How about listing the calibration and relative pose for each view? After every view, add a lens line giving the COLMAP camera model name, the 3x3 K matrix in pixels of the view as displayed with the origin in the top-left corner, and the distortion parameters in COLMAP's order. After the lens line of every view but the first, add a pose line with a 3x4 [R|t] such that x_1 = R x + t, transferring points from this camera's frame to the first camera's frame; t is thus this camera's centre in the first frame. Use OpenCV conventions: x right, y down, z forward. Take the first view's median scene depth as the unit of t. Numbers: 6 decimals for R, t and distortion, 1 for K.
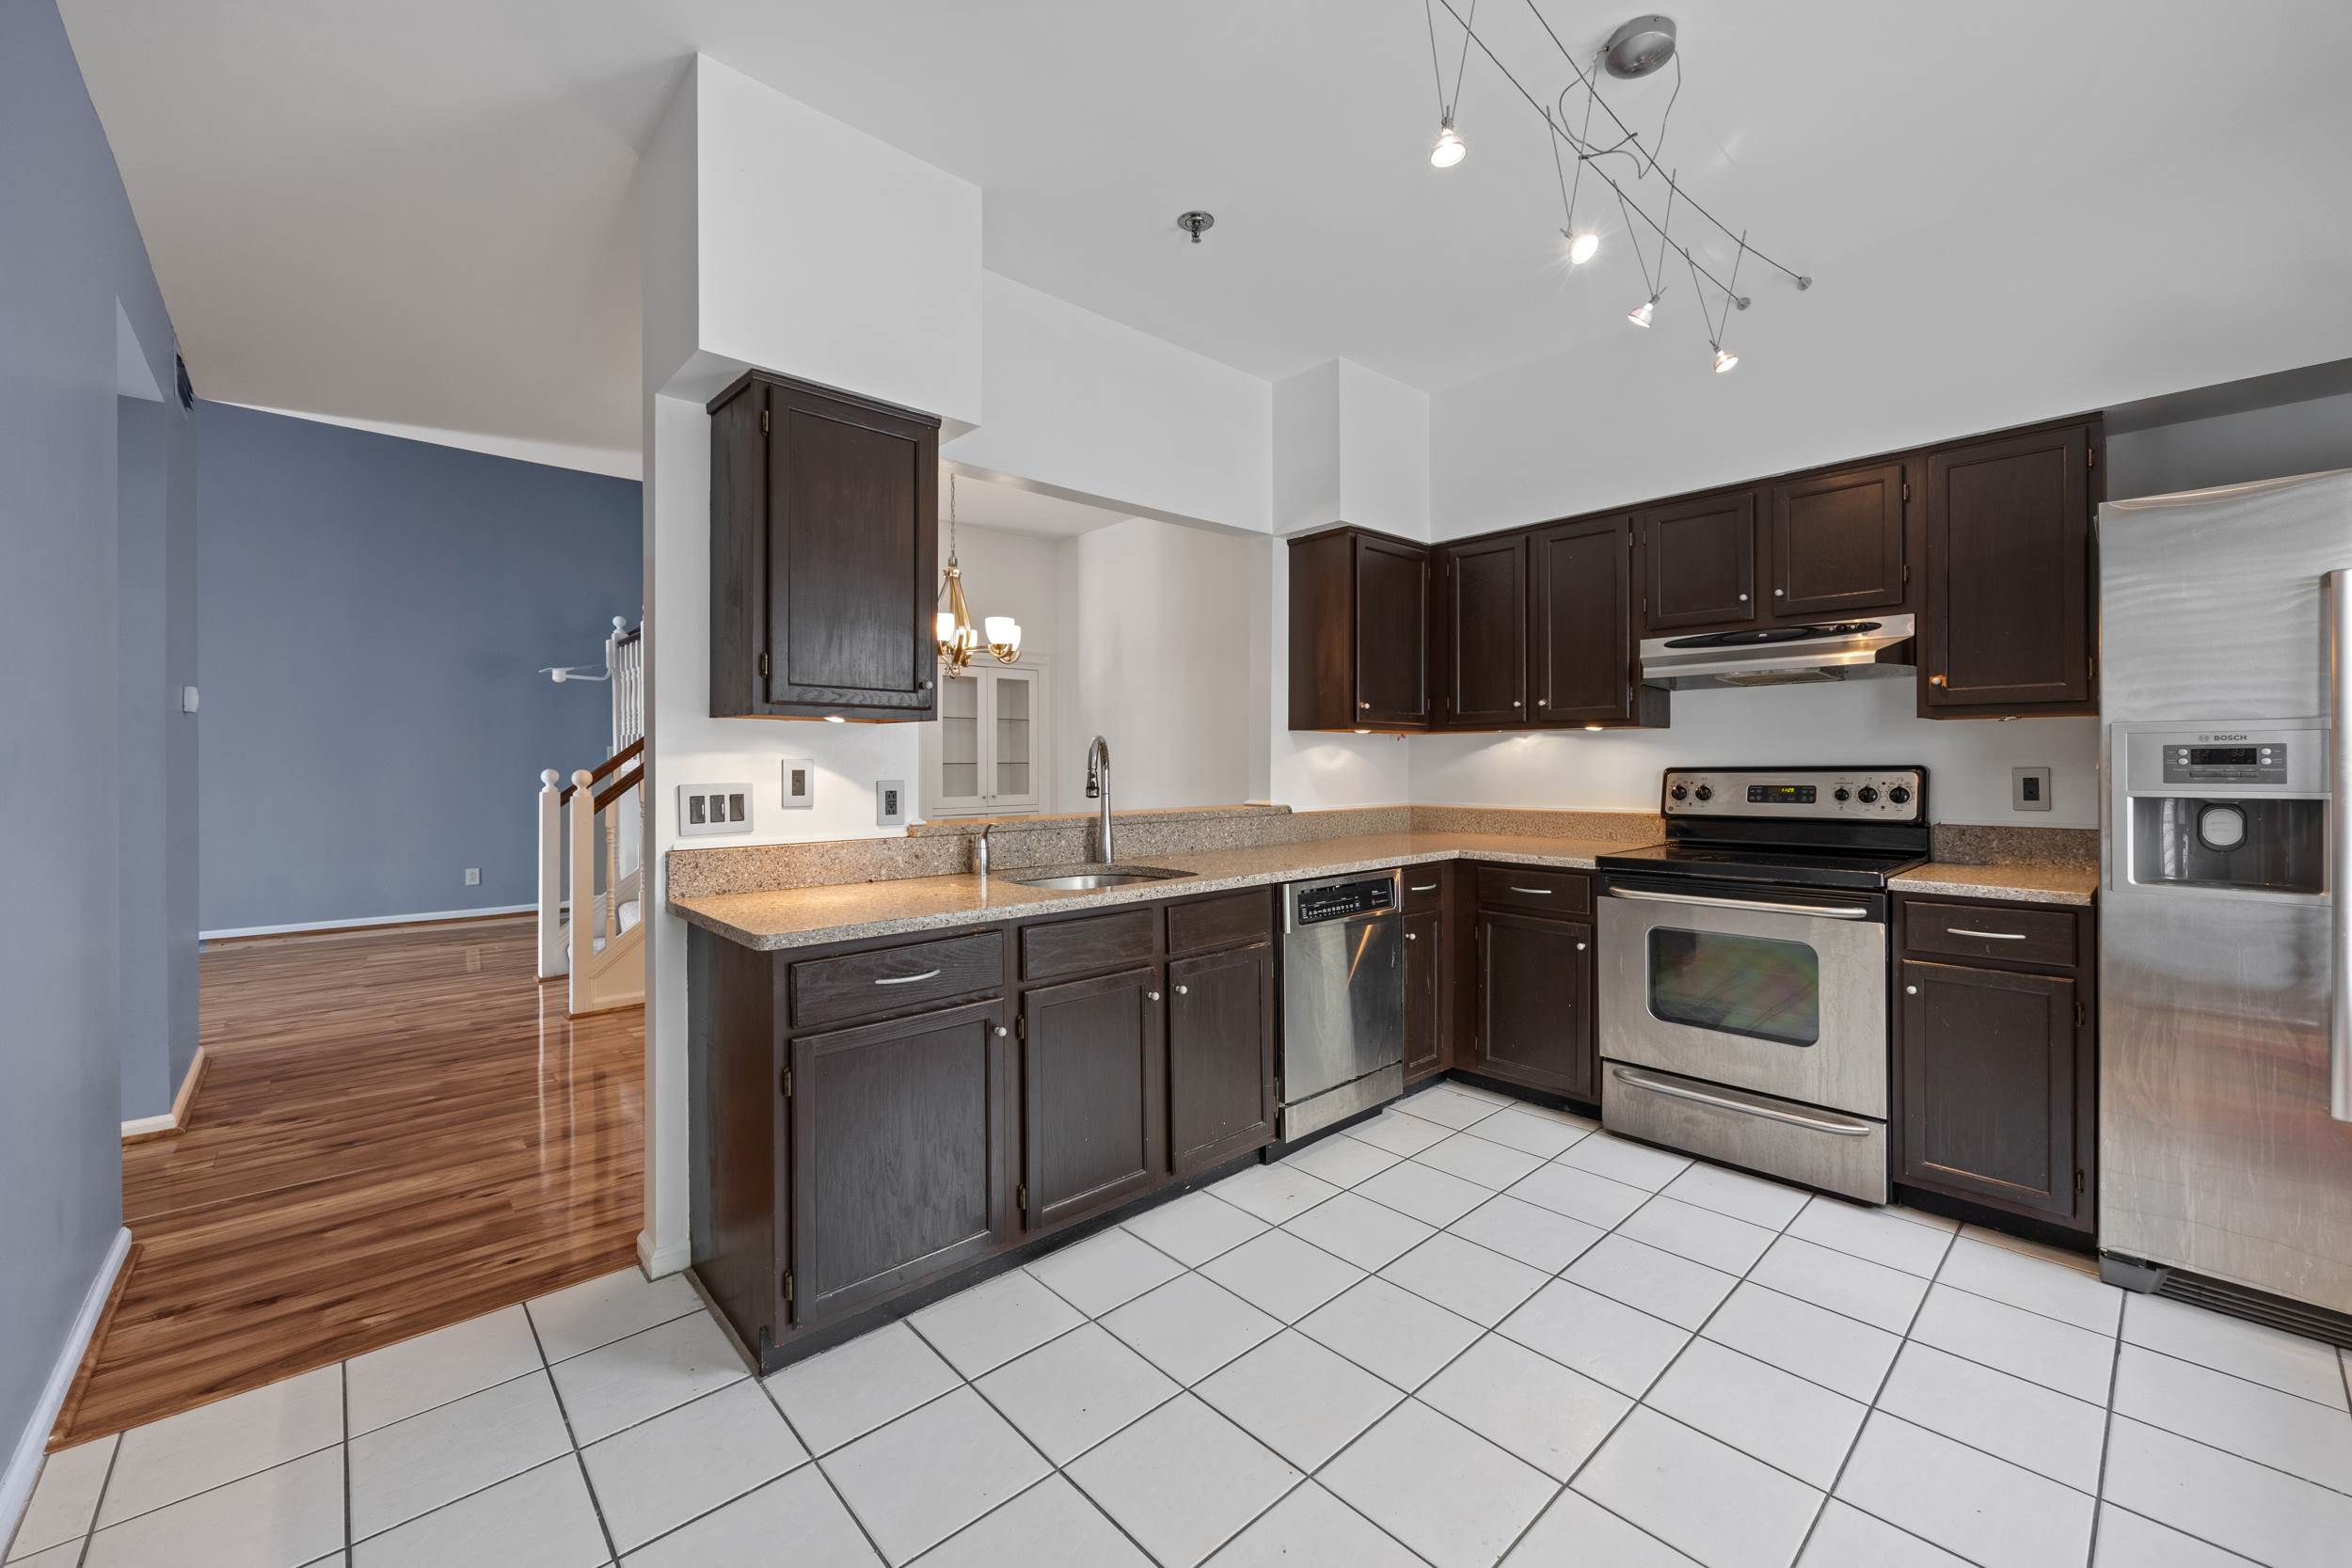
lens RADIAL K [[925.2, 0, 1175.0], [0, 925.2, 769.2], [0, 0, 1]] dist [-0.003650, -0.000347]
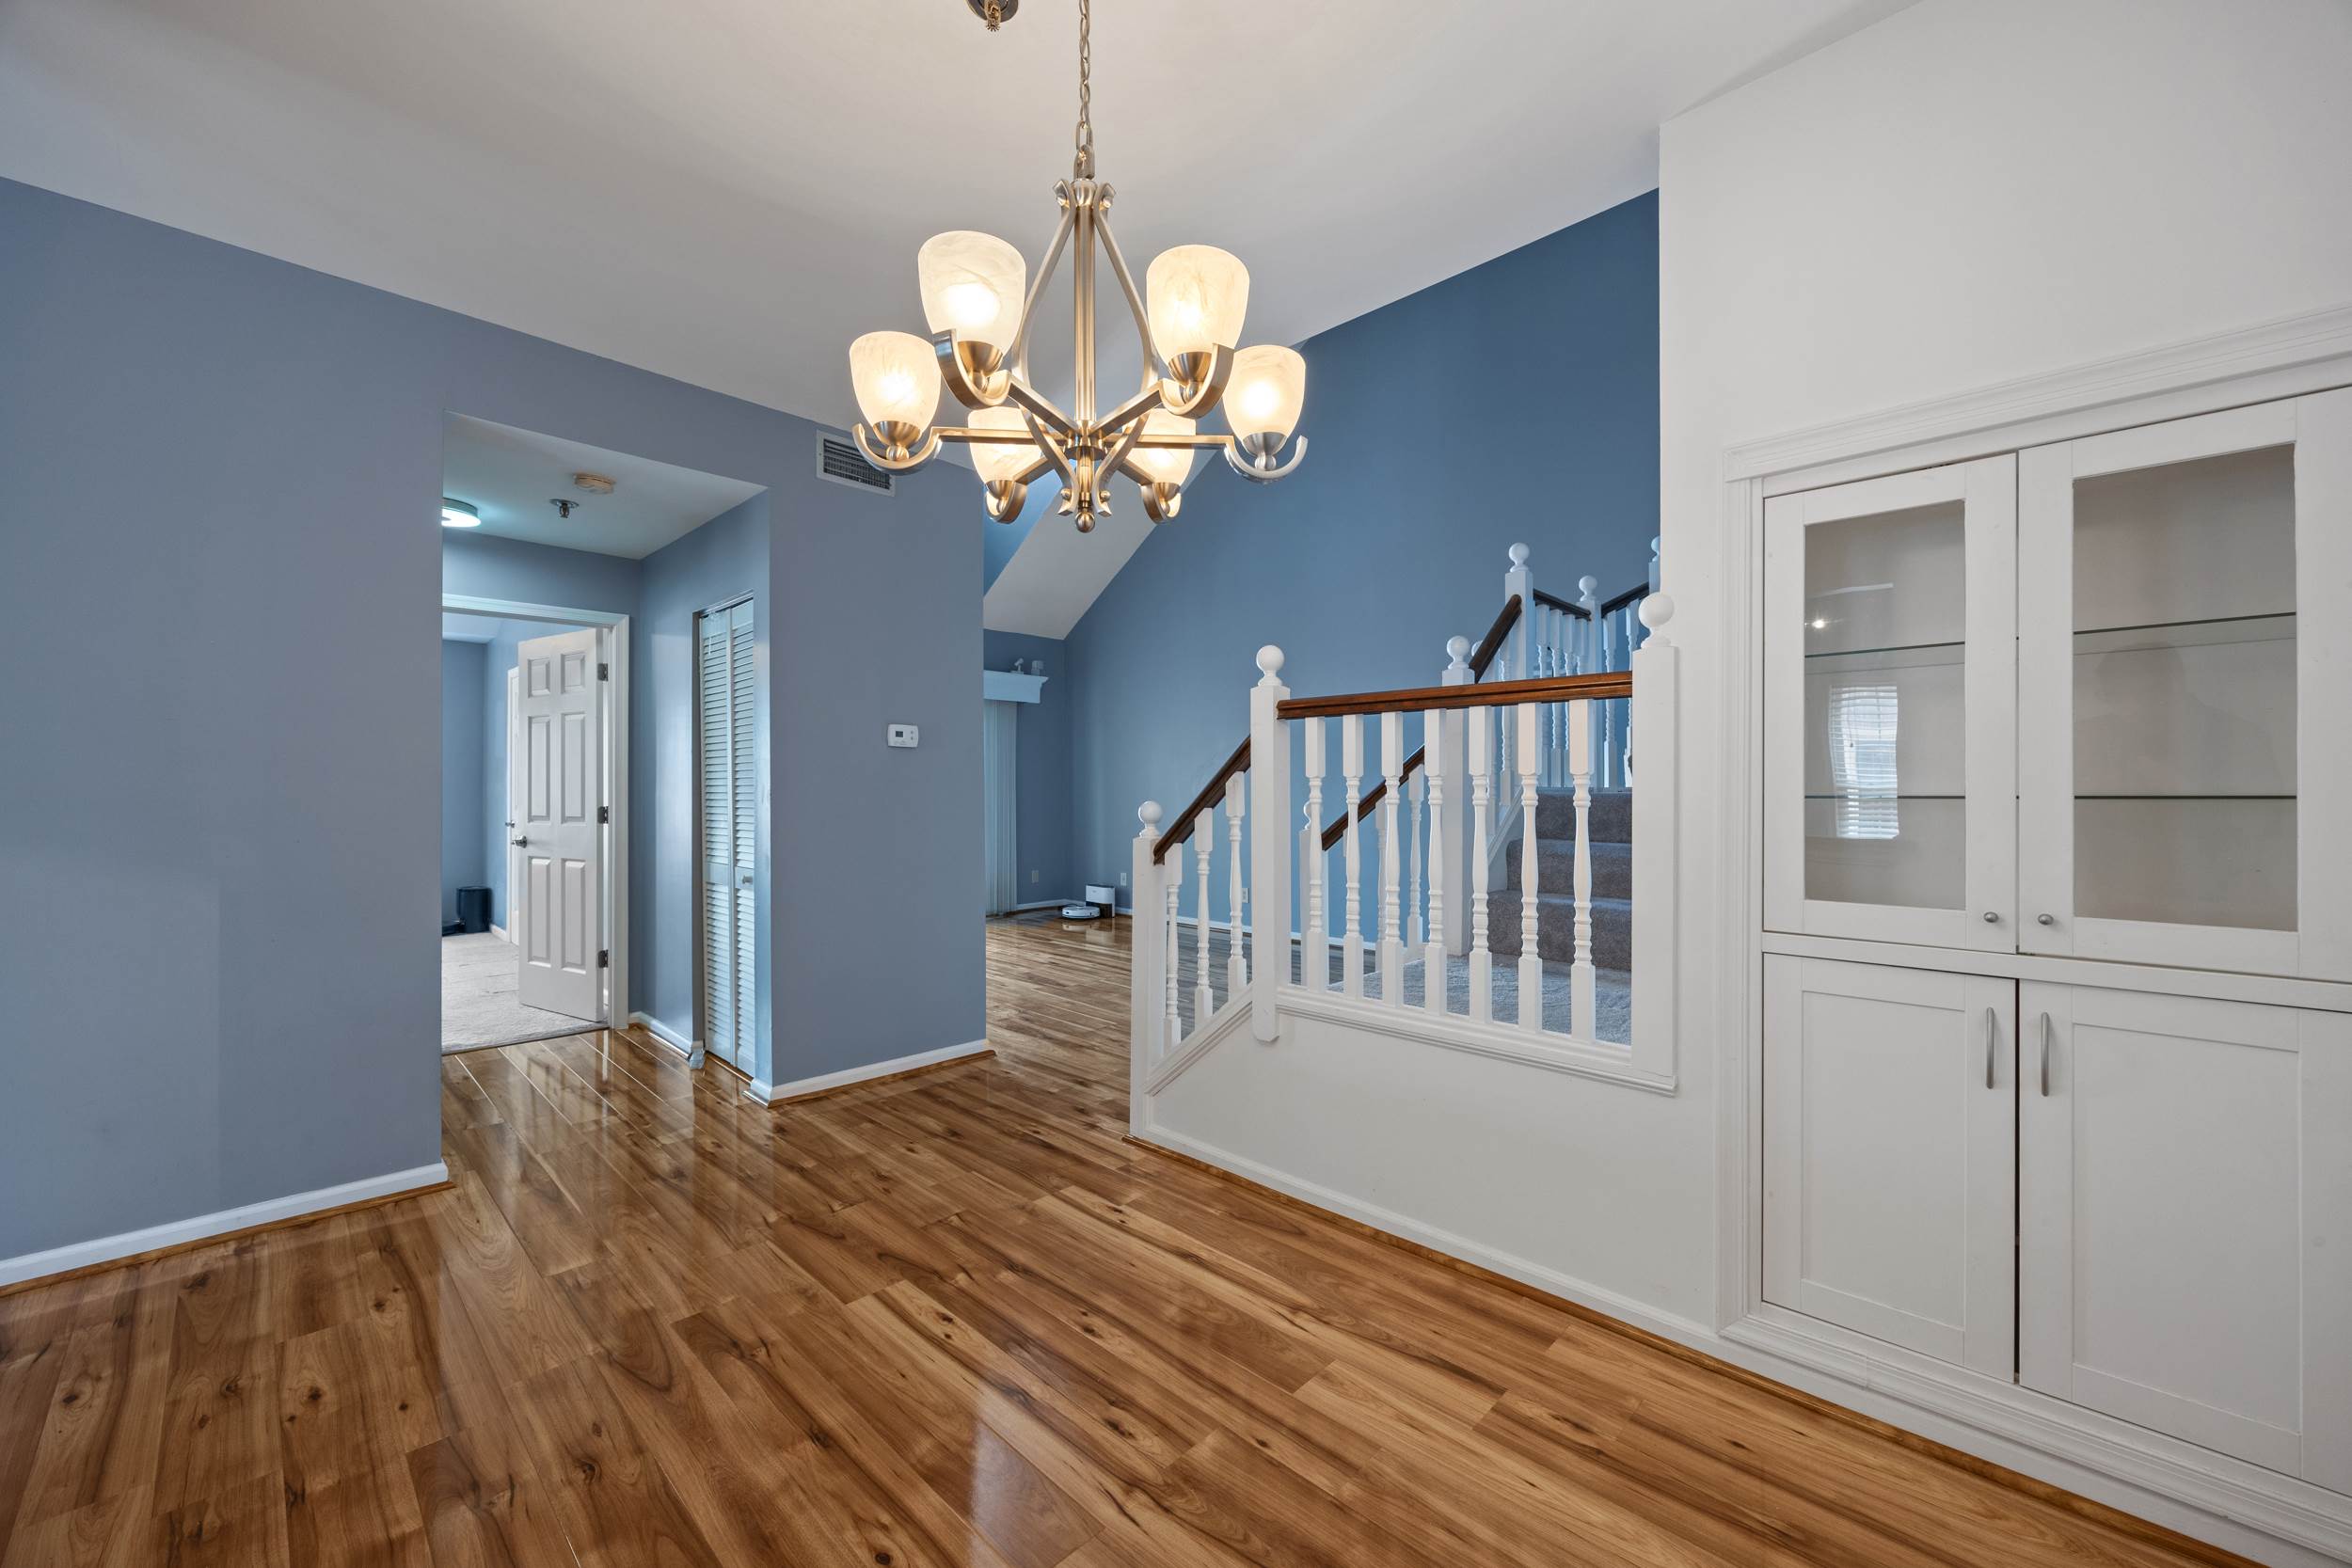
lens RADIAL K [[925.2, 0, 1175.0], [0, 925.2, 783.2], [0, 0, 1]] dist [-0.003650, -0.000347]
pose [[0.054711, -0.000508, -0.998502, 0.117086], [-0.006152, 0.999981, -0.000846, -0.017512], [0.998483, 0.006189, 0.054706, 1.397838]]
